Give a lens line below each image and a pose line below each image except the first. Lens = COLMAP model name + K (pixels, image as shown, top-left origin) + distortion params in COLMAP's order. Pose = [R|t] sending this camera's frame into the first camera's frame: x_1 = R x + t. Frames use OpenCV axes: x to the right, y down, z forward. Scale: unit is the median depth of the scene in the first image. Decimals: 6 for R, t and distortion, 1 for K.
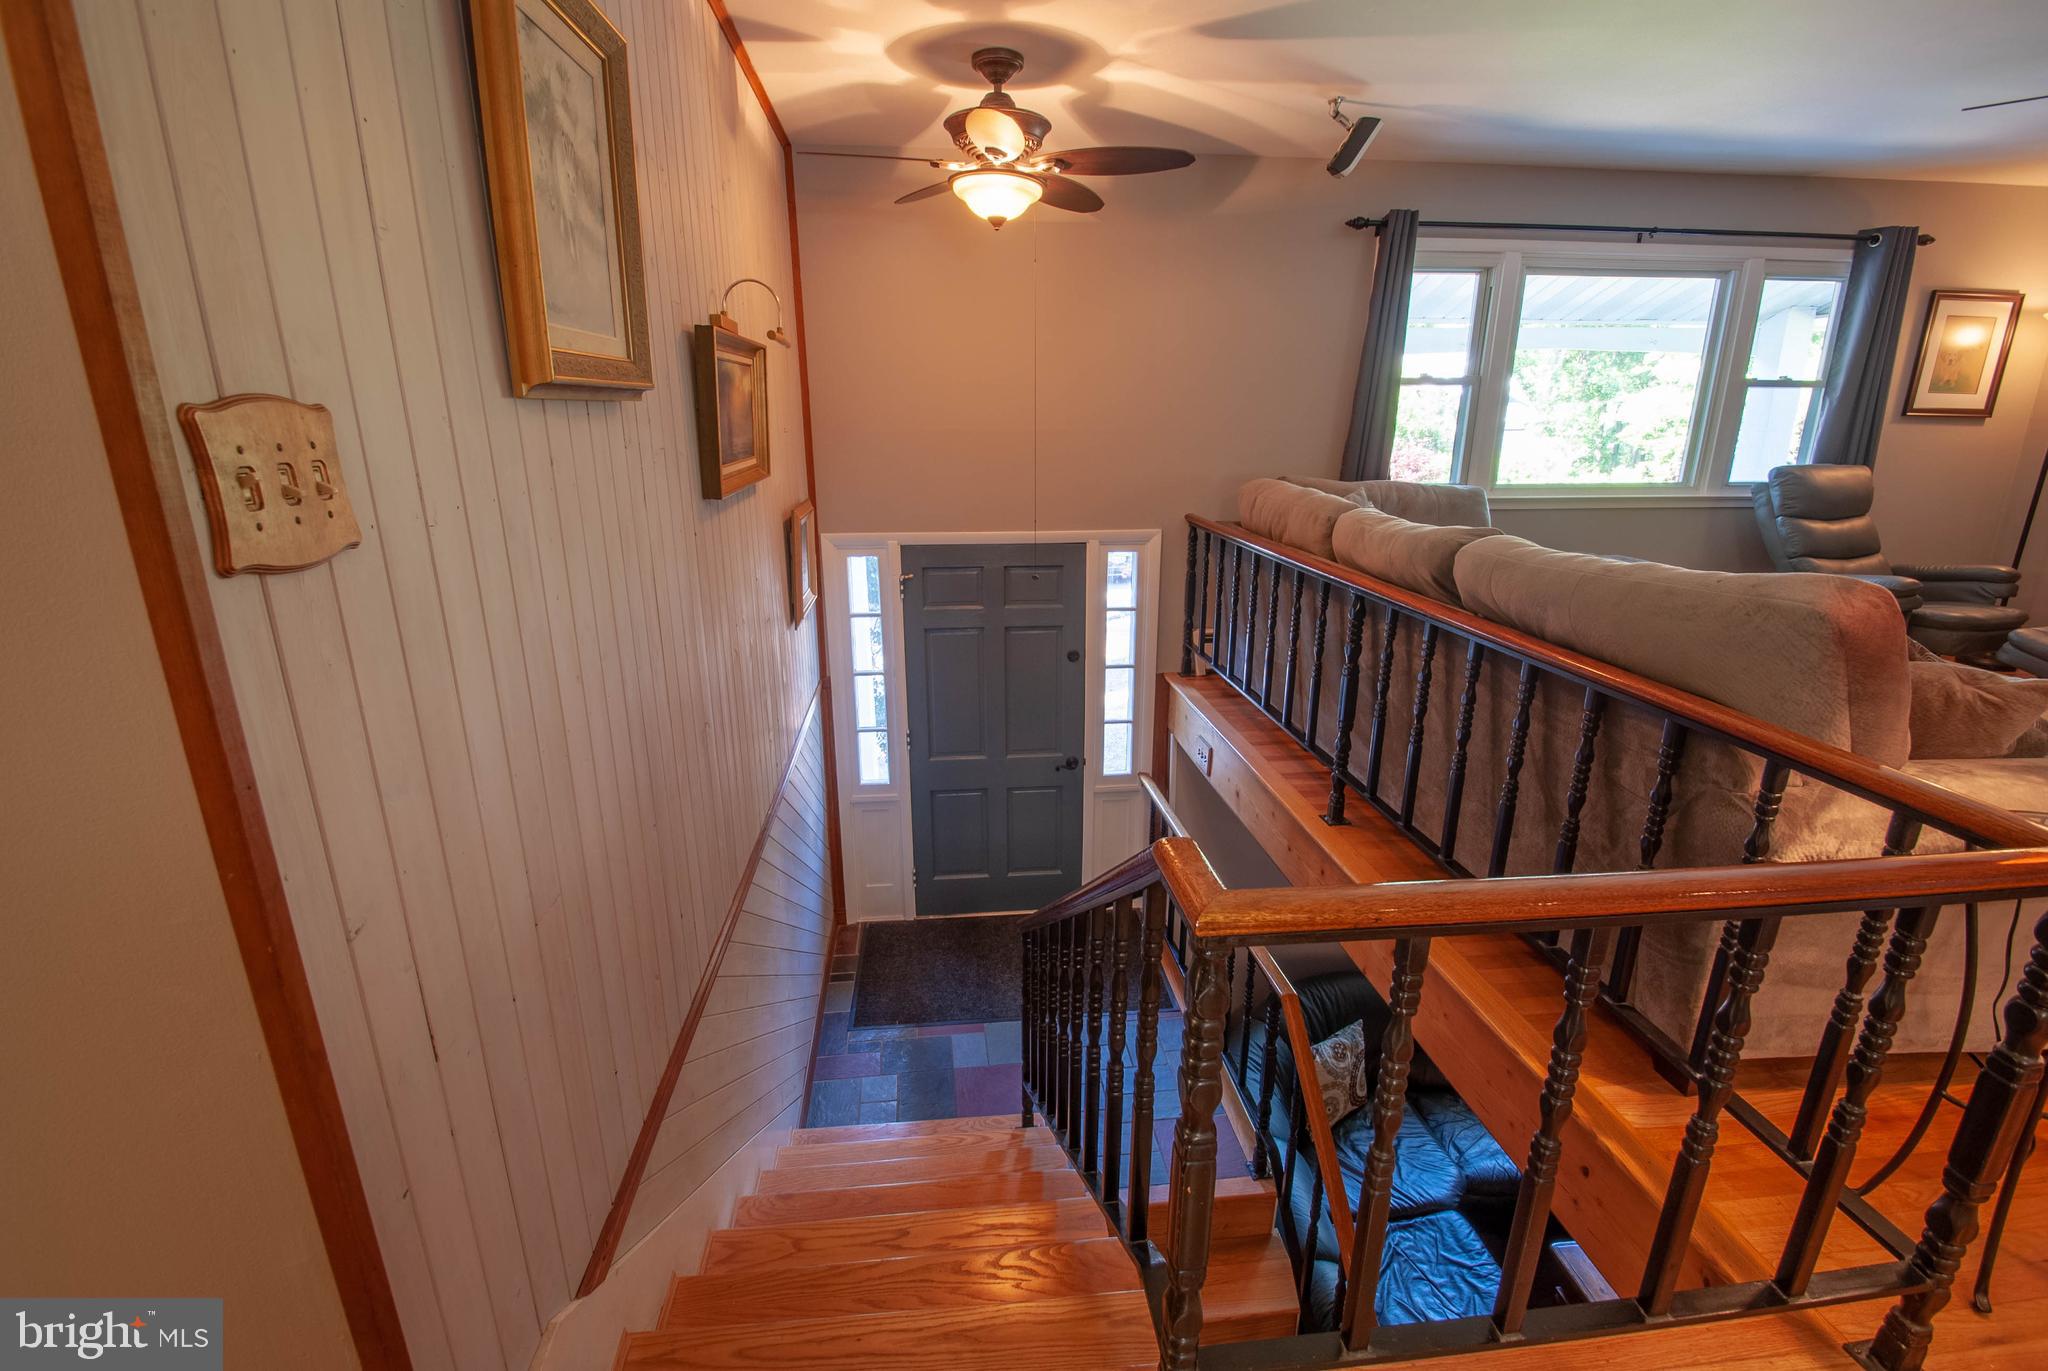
lens RADIAL K [[902.5, 0, 1010.6], [0, 902.5, 687.4], [0, 0, 1]] dist [0.002618, -0.012160]
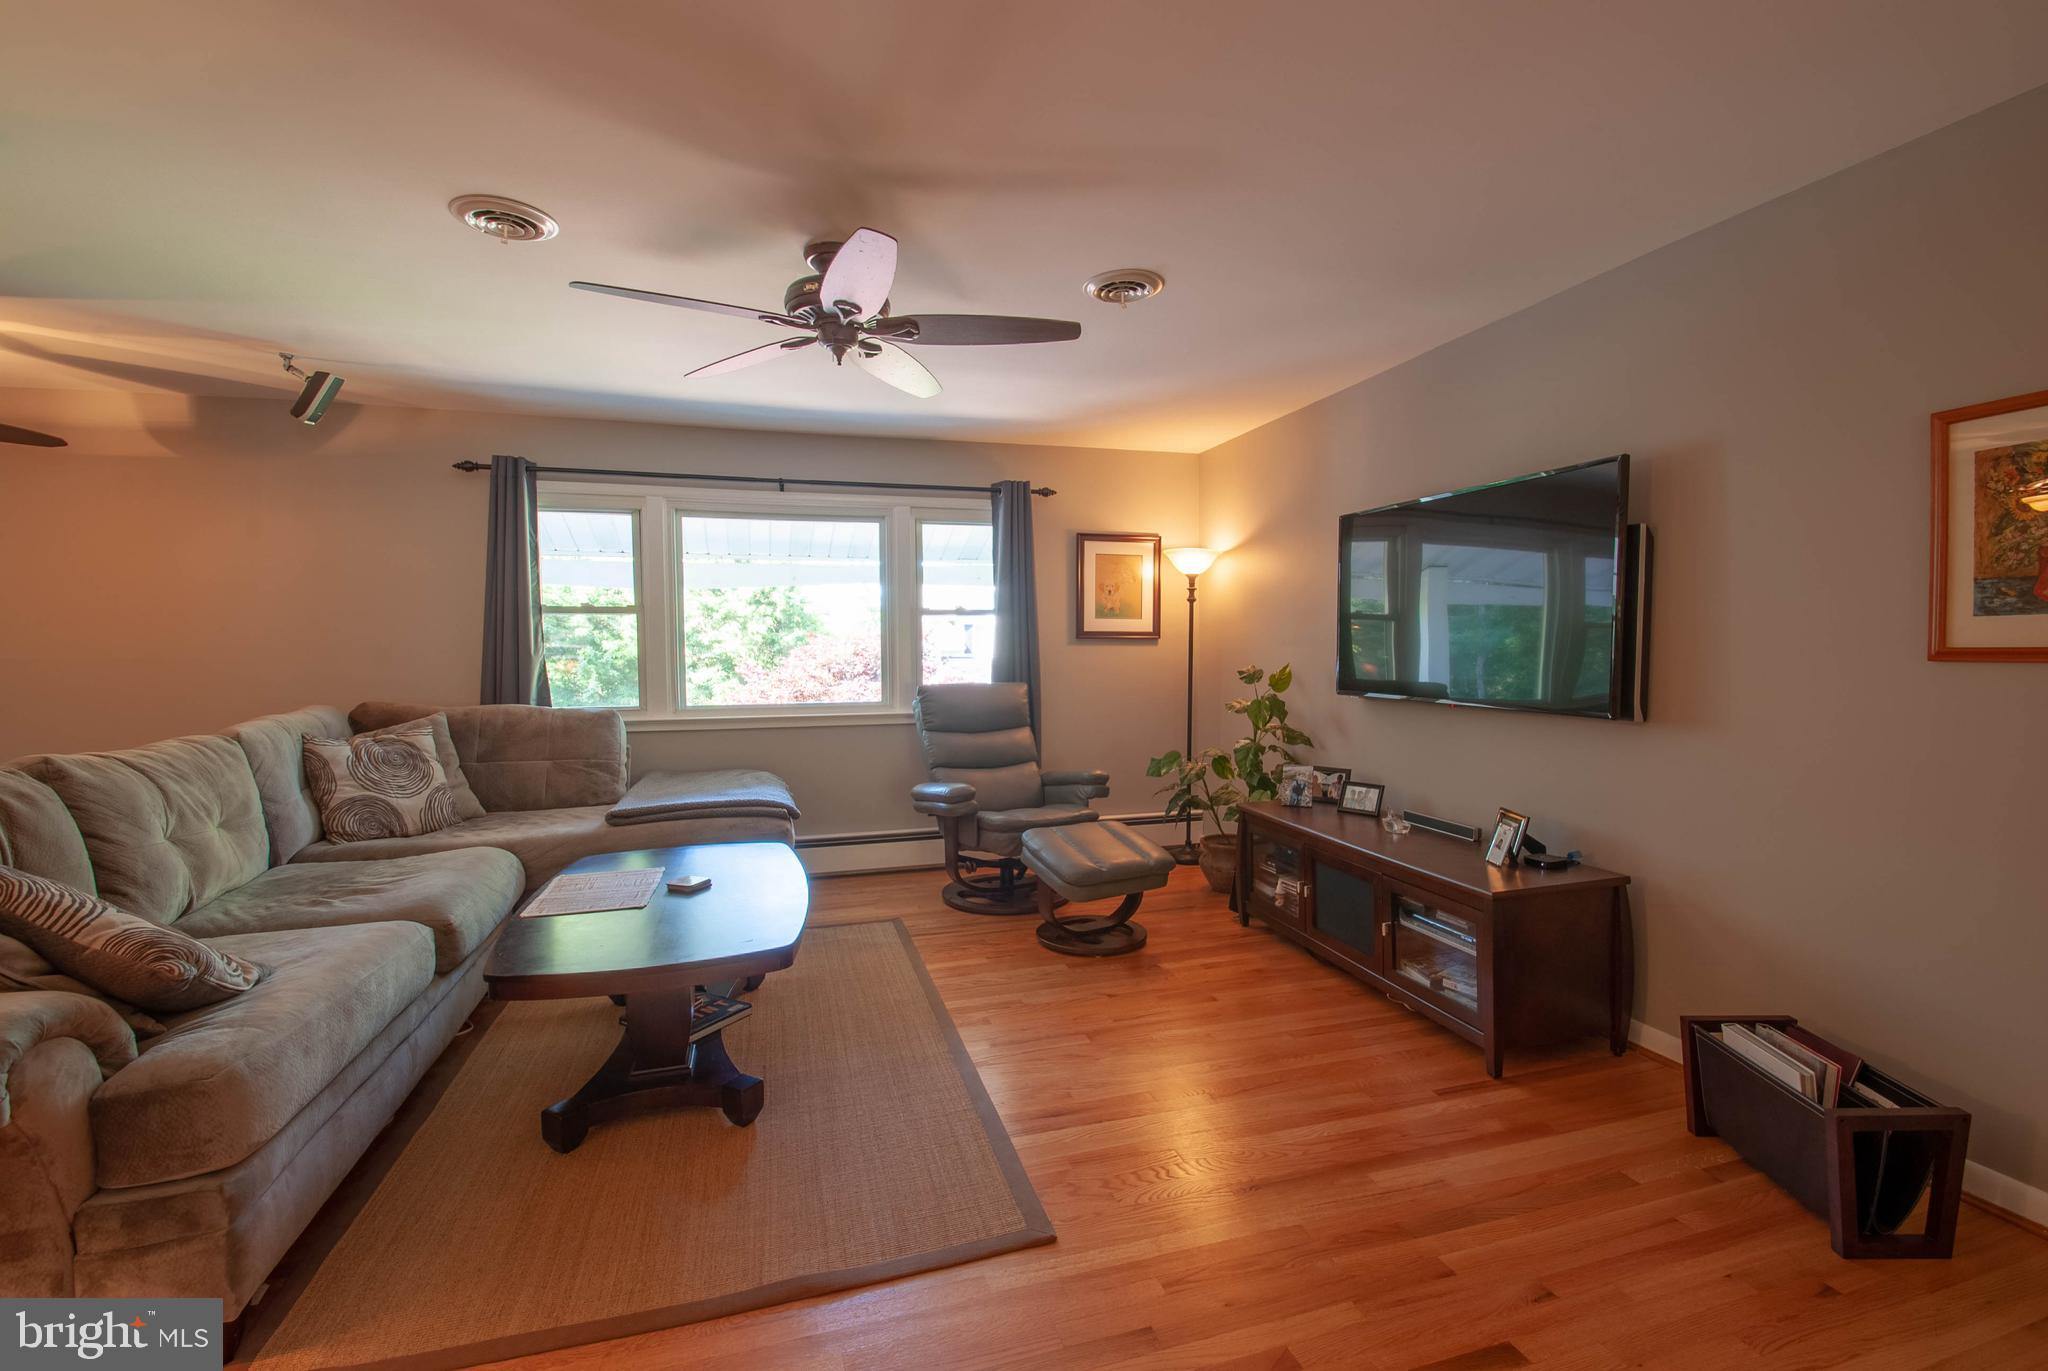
lens RADIAL K [[902.5, 0, 1030.1], [0, 902.5, 683.3], [0, 0, 1]] dist [0.002618, -0.012160]
pose [[0.977345, -0.013598, 0.211215, 0.741392], [0.065283, 0.968644, -0.239723, 0.020744], [-0.201333, 0.248081, 0.947587, -0.055846]]
